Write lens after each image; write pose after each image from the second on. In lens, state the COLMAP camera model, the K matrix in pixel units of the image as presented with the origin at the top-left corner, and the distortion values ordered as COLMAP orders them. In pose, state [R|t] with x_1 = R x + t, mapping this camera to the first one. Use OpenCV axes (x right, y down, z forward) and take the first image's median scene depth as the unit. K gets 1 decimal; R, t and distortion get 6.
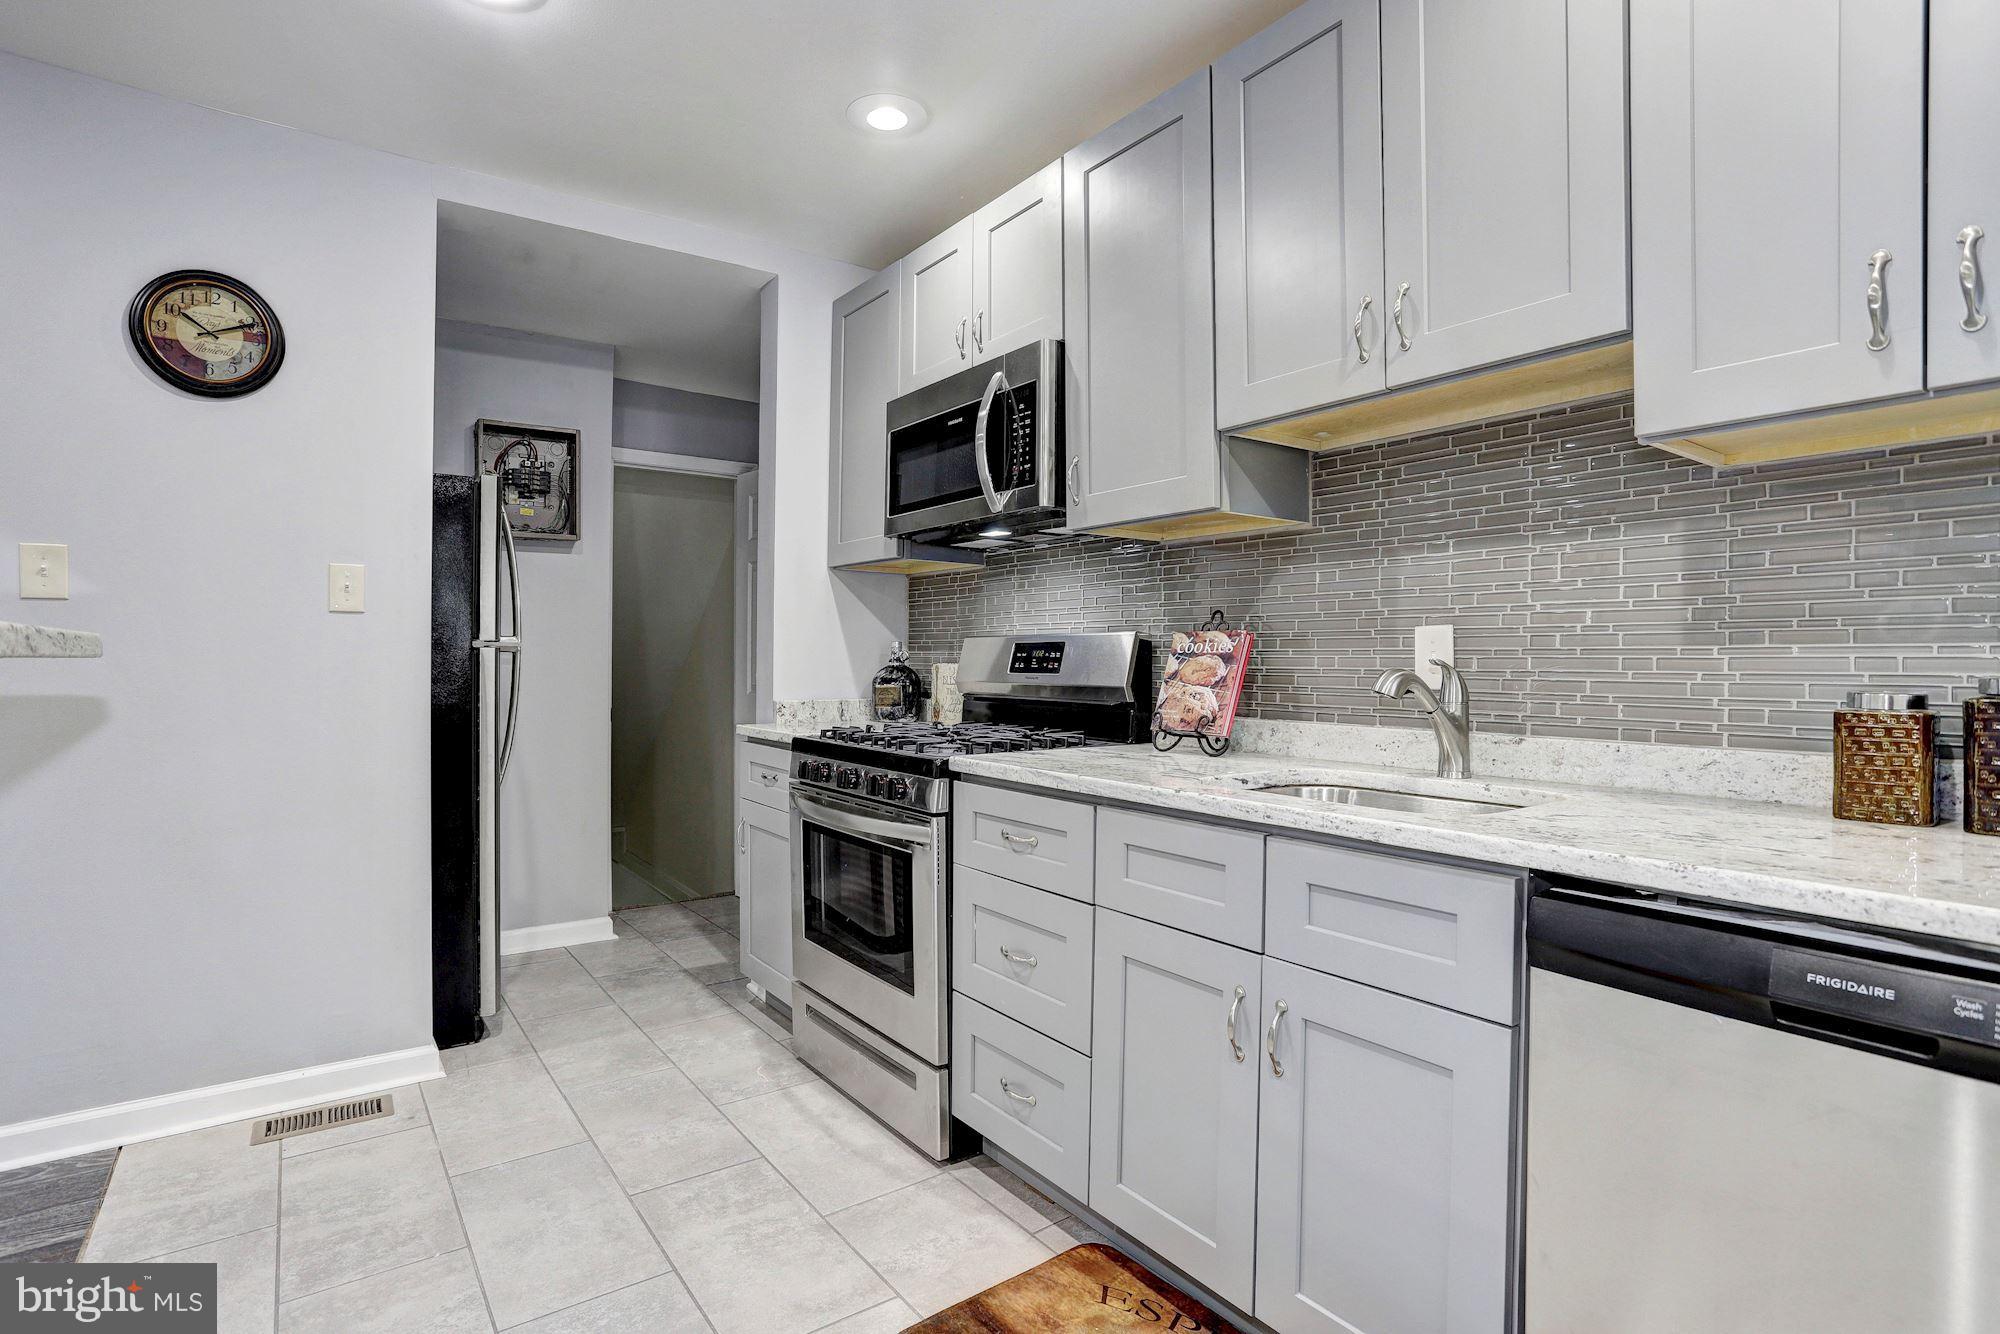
lens RADIAL K [[981.5, 0, 984.8], [0, 981.5, 662.1], [0, 0, 1]] dist [-0.066164, 0.026081]
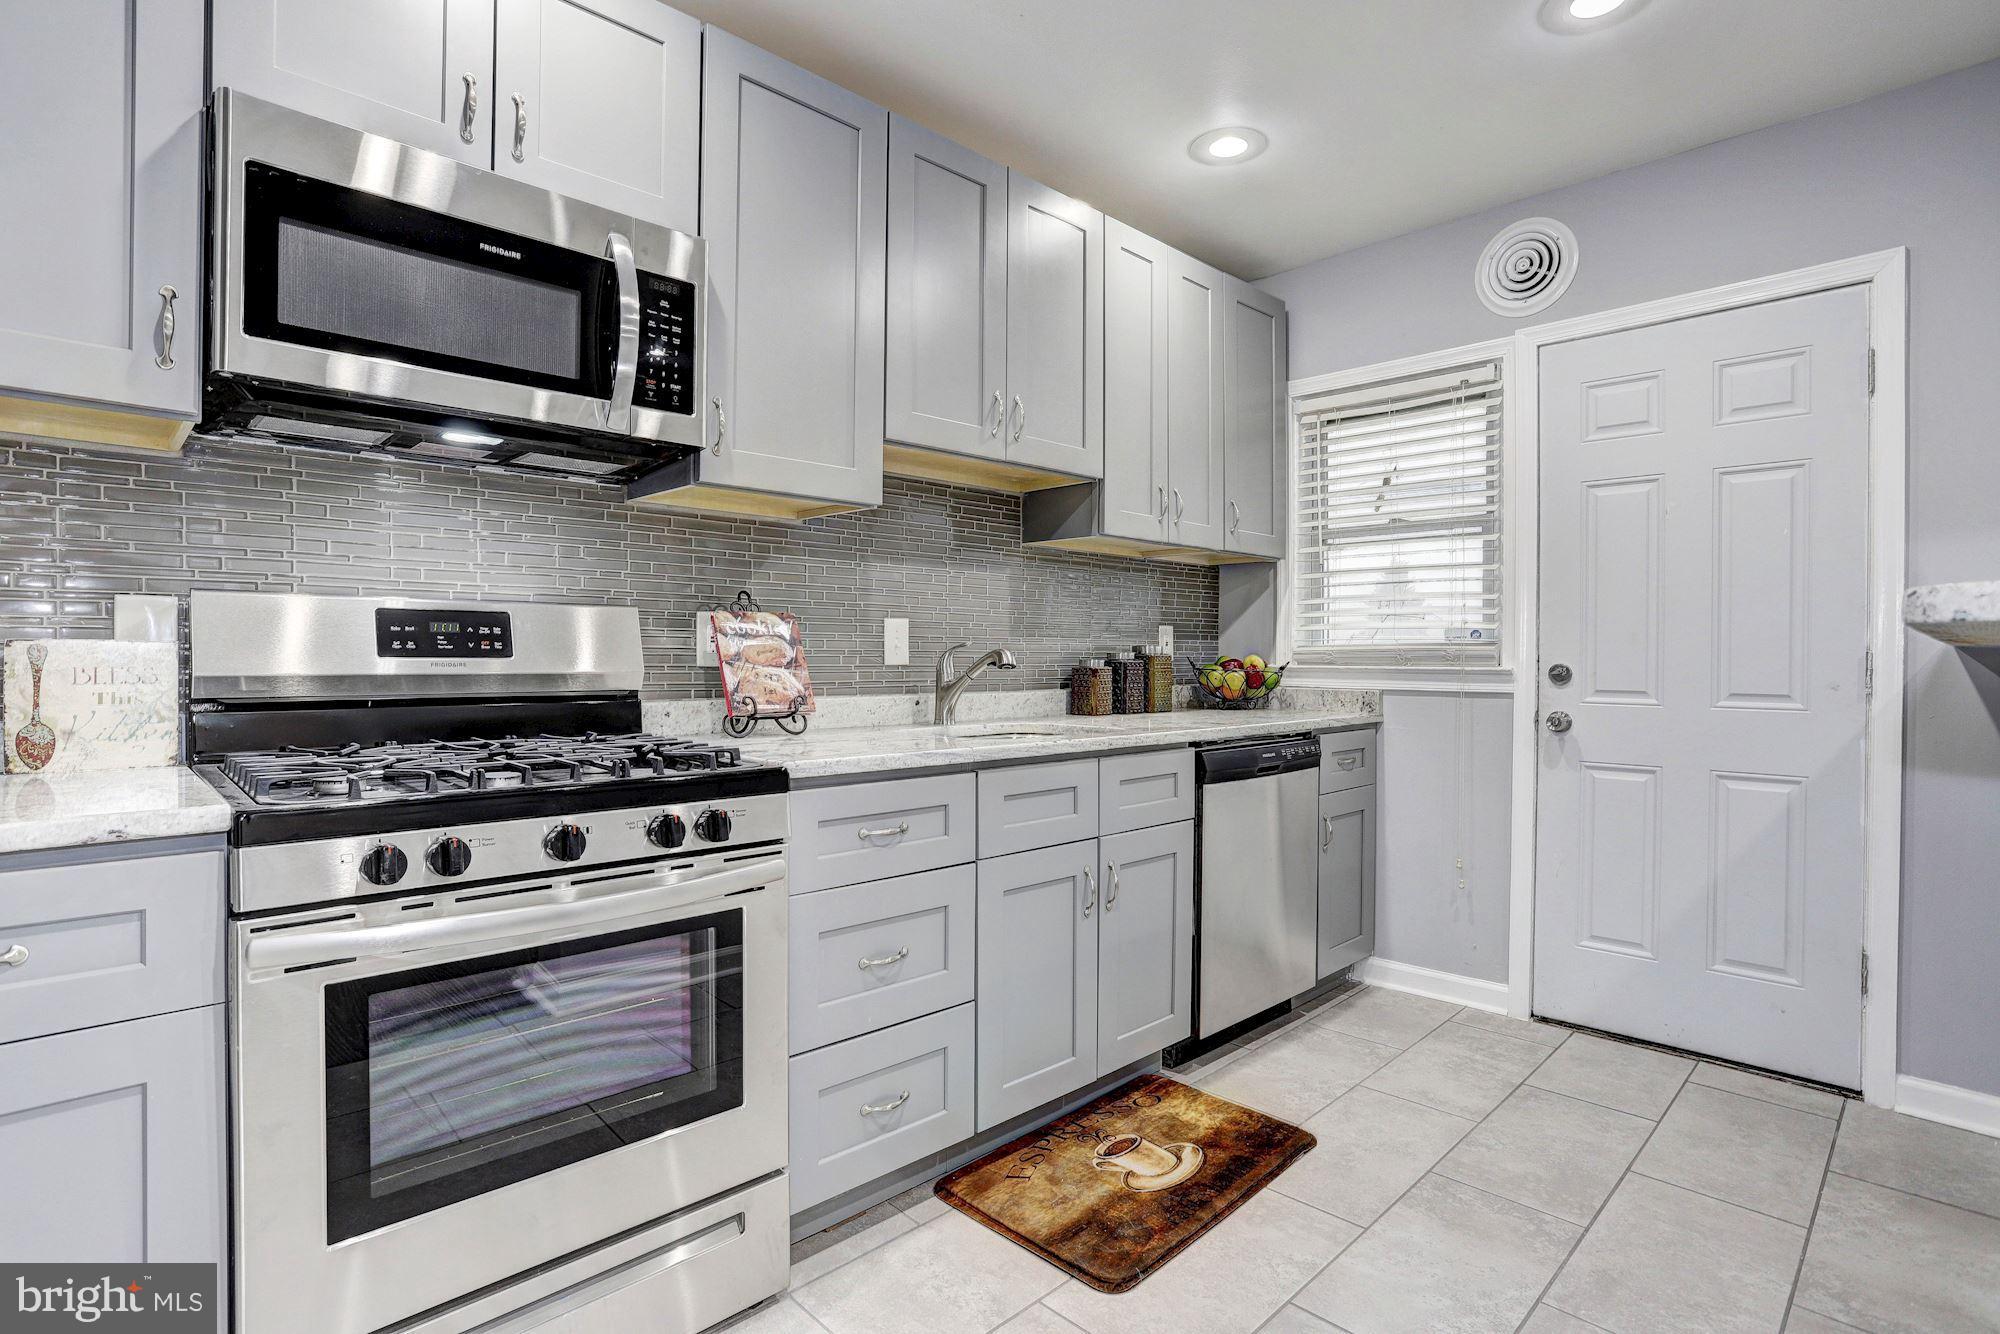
lens RADIAL K [[980.9, 0, 985.9], [0, 980.9, 662.5], [0, 0, 1]] dist [-0.062311, 0.027469]
pose [[-0.139687, -0.010422, 0.990141, -0.803426], [-0.001794, 0.999946, 0.010272, 0.009203], [-0.990194, -0.000342, -0.139698, 0.927010]]
